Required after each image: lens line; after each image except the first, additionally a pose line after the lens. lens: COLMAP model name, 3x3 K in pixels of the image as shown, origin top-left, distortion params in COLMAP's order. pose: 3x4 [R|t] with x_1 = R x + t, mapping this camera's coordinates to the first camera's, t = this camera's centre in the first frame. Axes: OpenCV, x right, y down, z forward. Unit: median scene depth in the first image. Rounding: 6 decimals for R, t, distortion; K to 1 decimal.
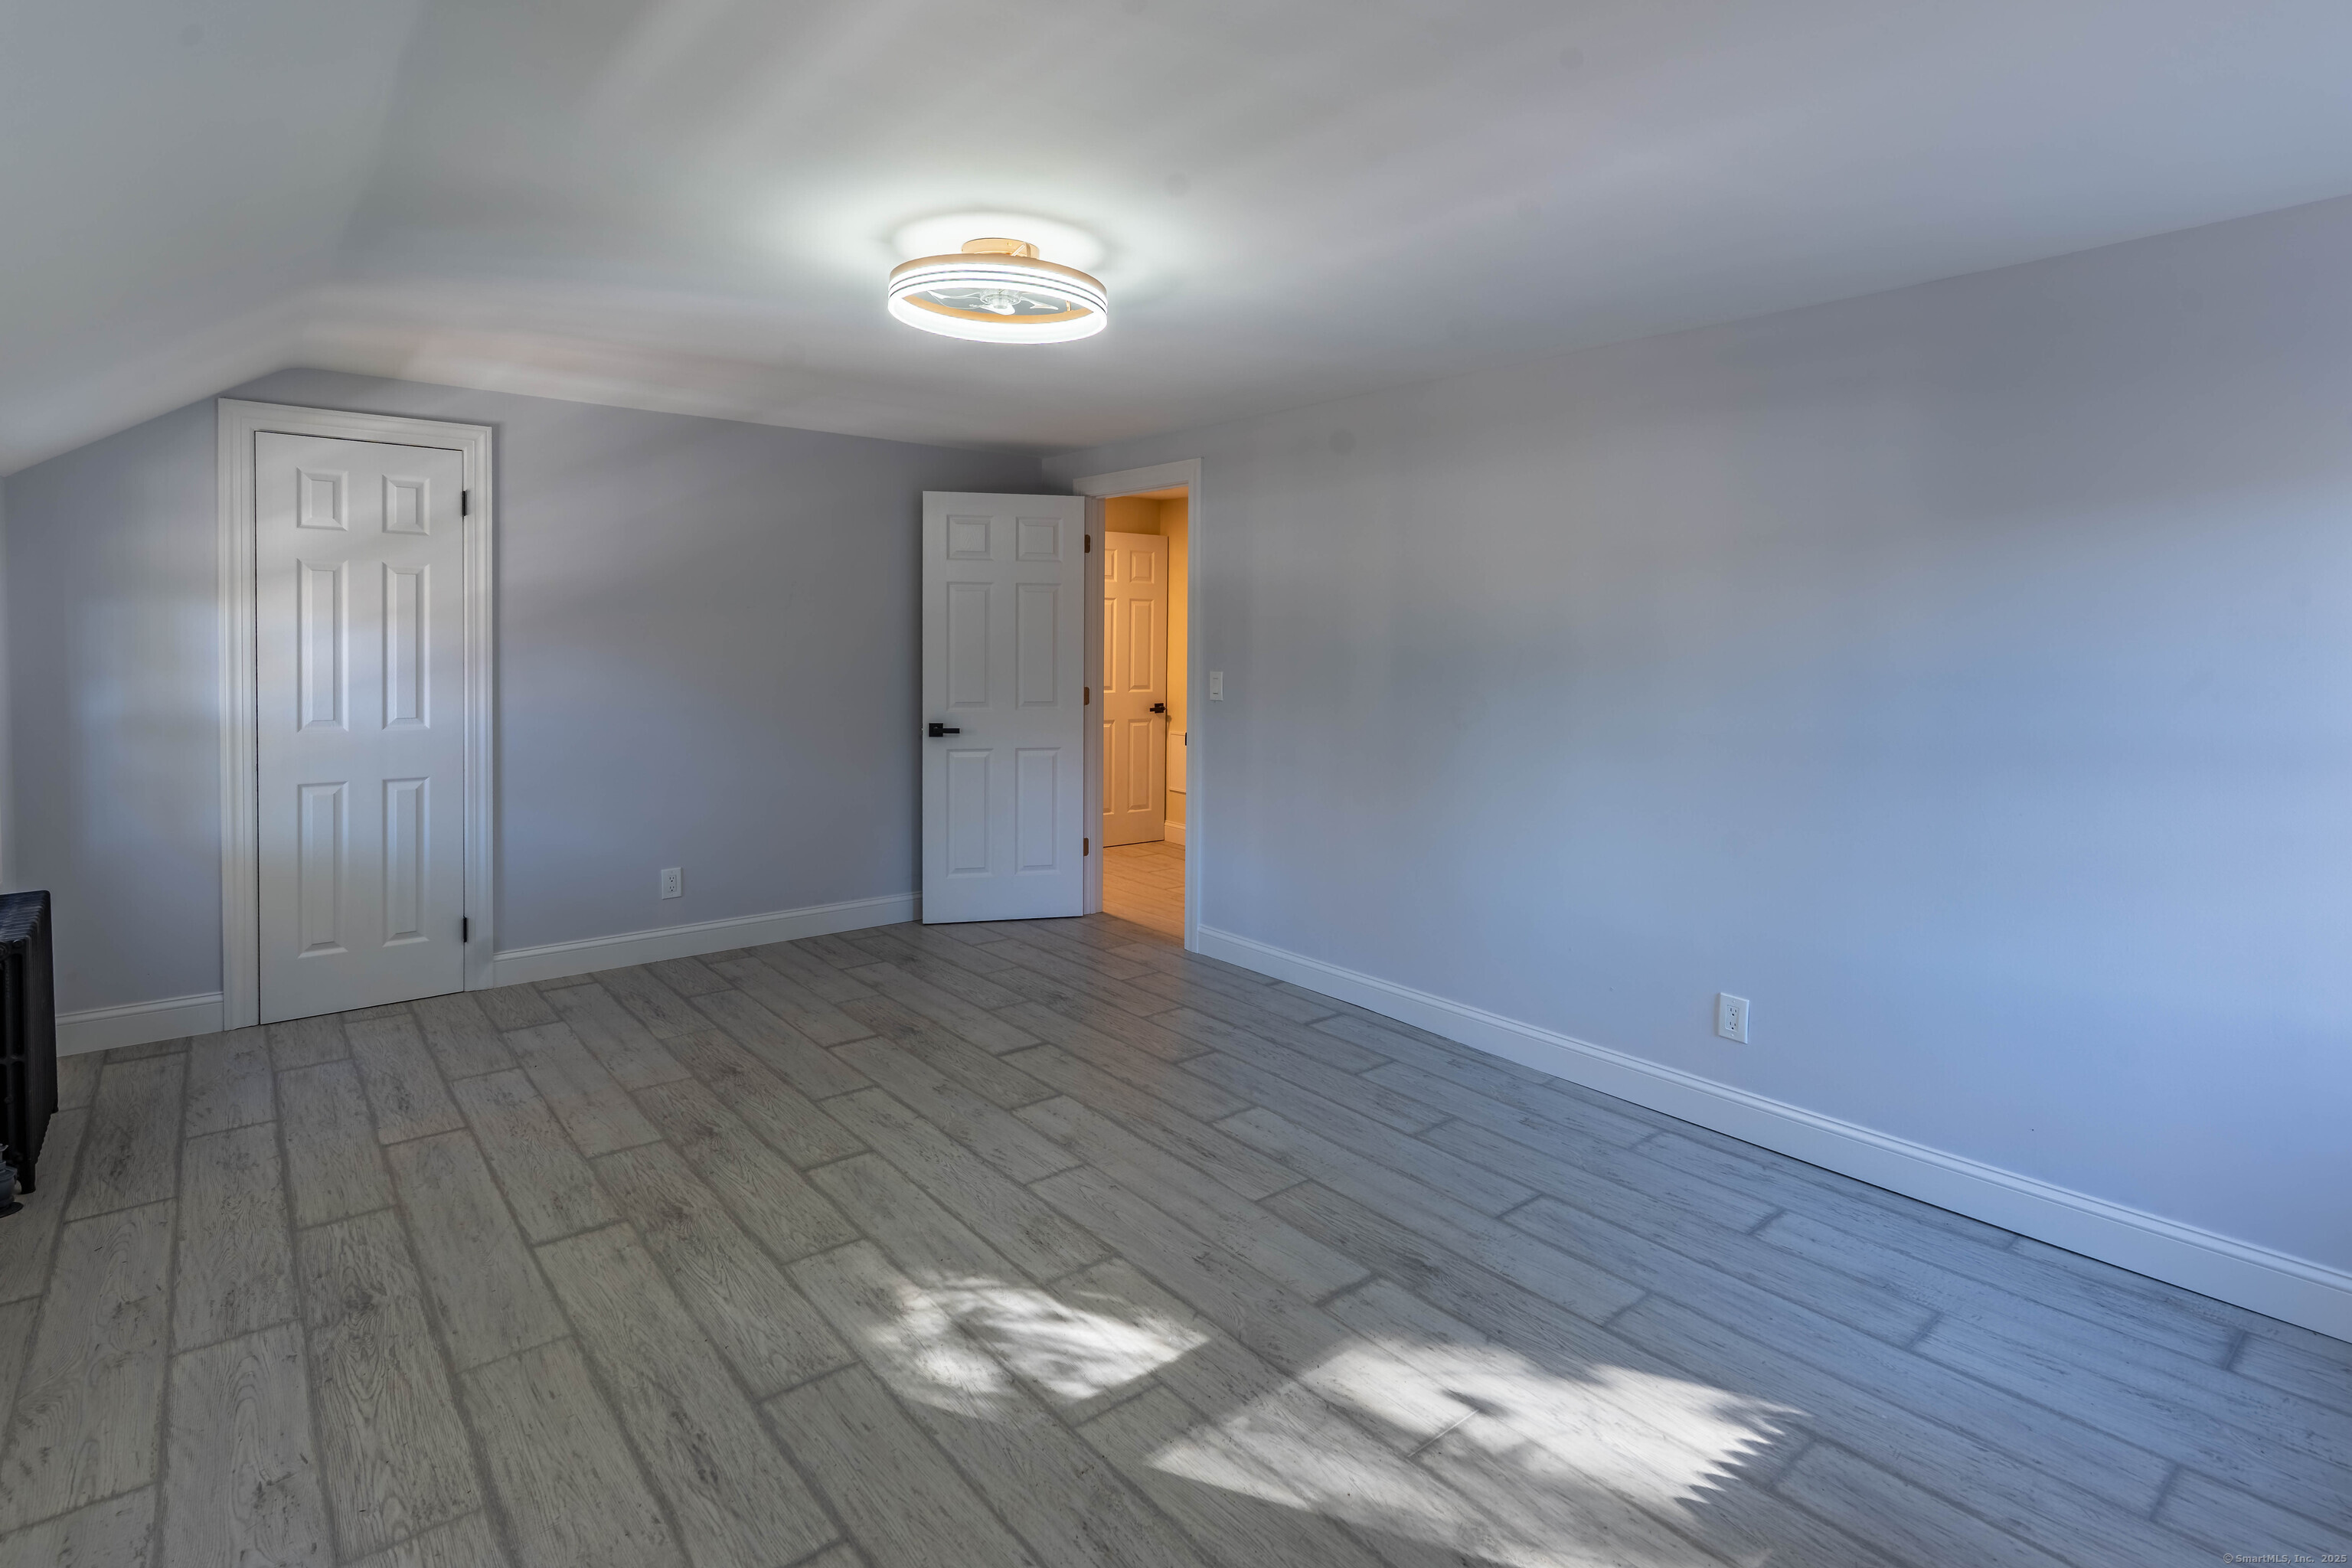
lens RADIAL K [[1172.5, 0, 1176.0], [0, 1172.5, 784.0], [0, 0, 1]] dist [0.001424, 0.000196]
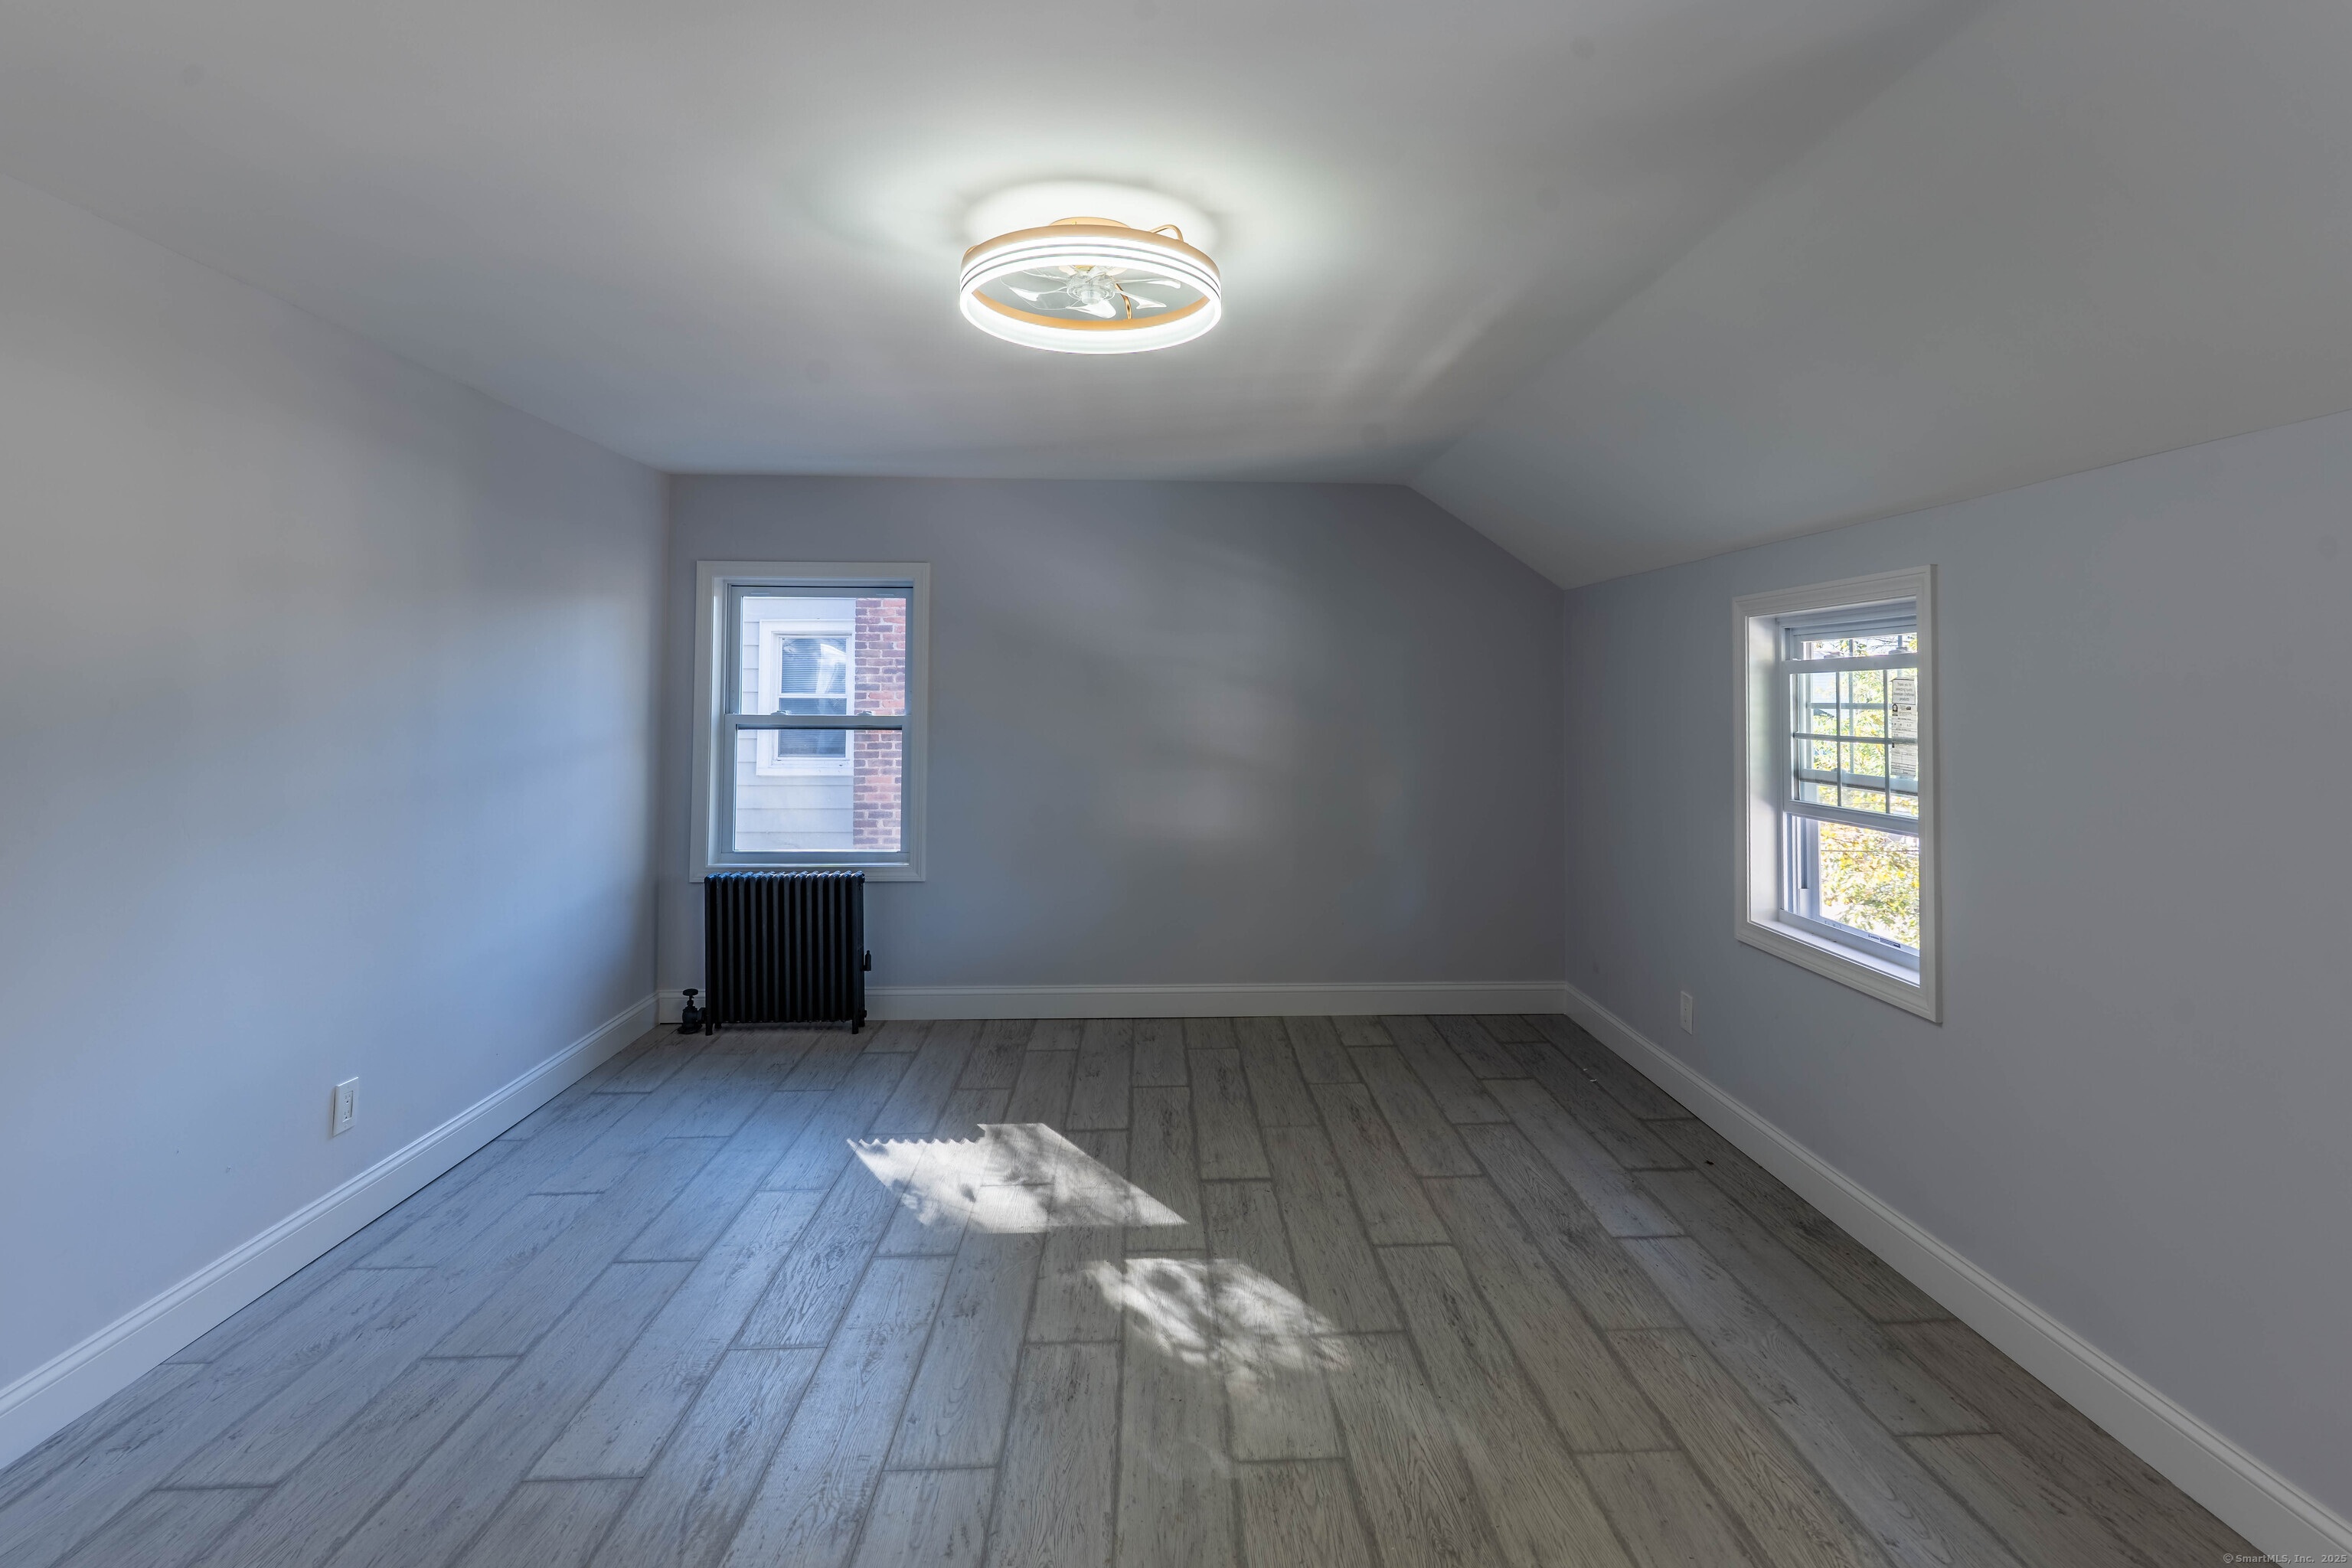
lens RADIAL K [[1184.3, 0, 1177.5], [0, 1184.3, 670.4], [0, 0, 1]] dist [0.001209, 0.000265]
pose [[-0.791312, -0.001856, 0.611409, -0.751445], [0.061988, 0.994599, 0.083247, -0.215246], [-0.608262, 0.103775, -0.786923, 1.669517]]
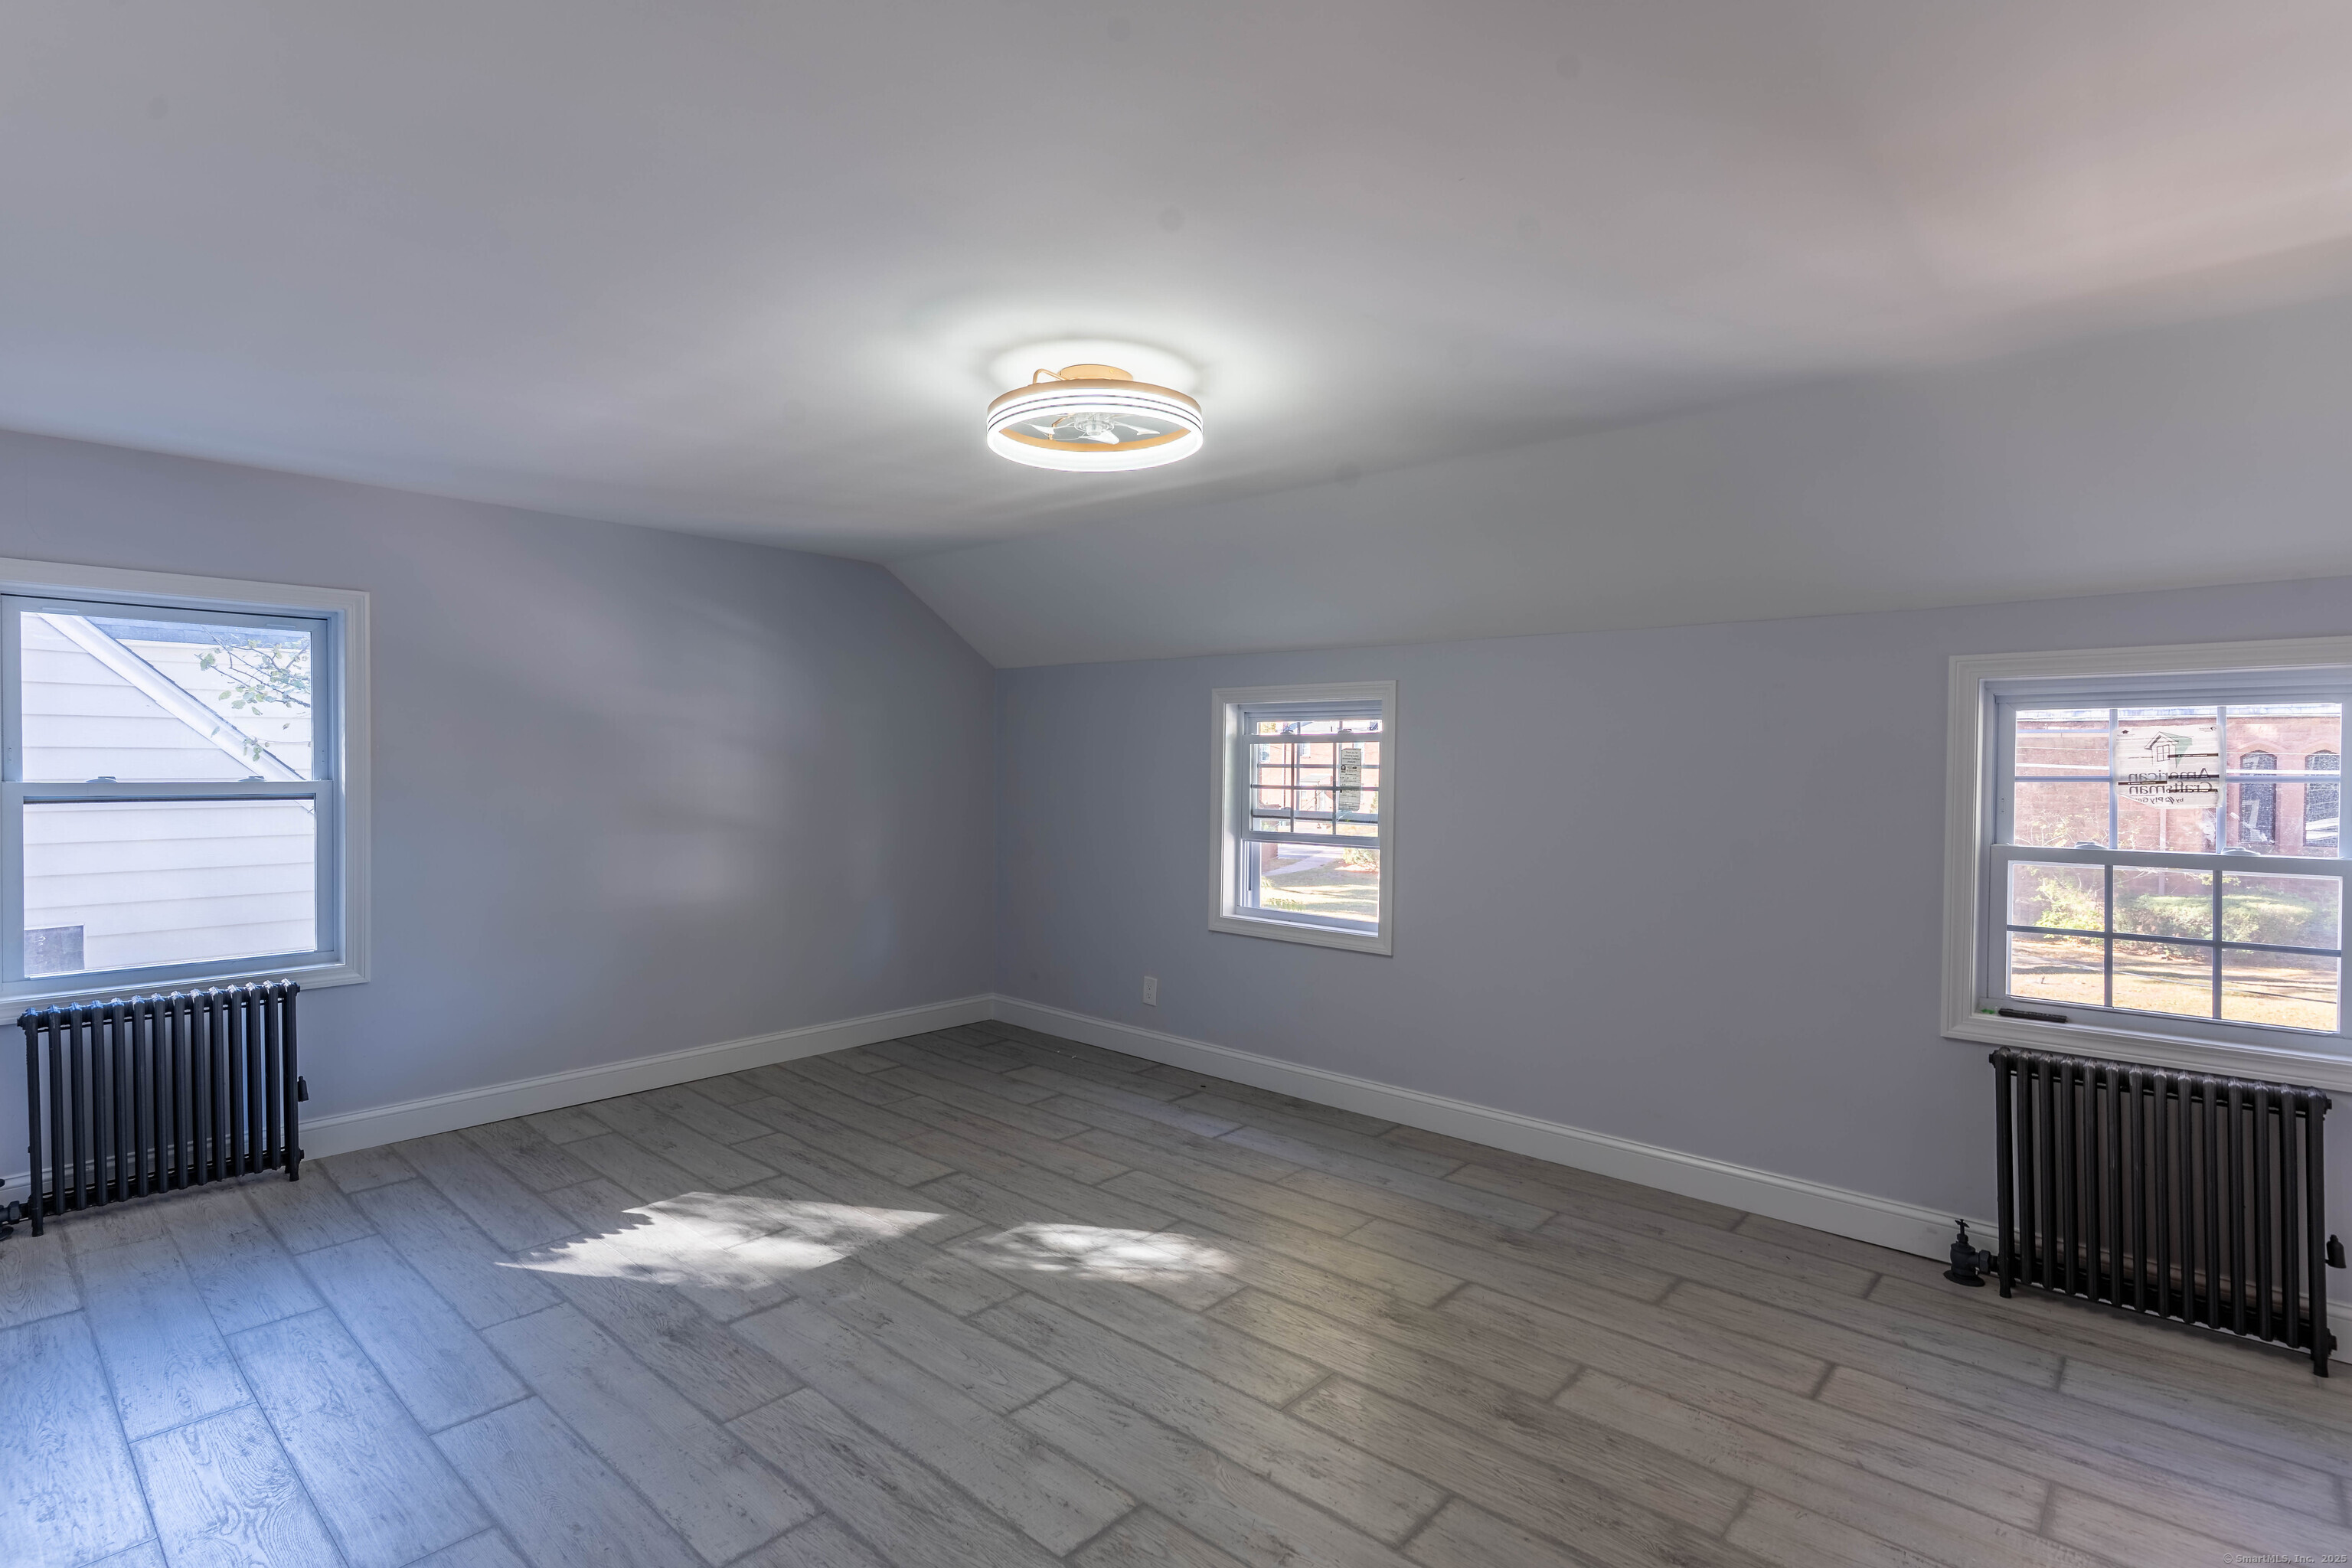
lens RADIAL K [[1172.5, 0, 1176.0], [0, 1172.5, 784.0], [0, 0, 1]] dist [0.001424, 0.000196]
pose [[-0.990479, -0.015944, -0.136741, -0.091564], [-0.035436, 0.989328, 0.141328, -0.261400], [0.133028, 0.144828, -0.980474, 2.089917]]
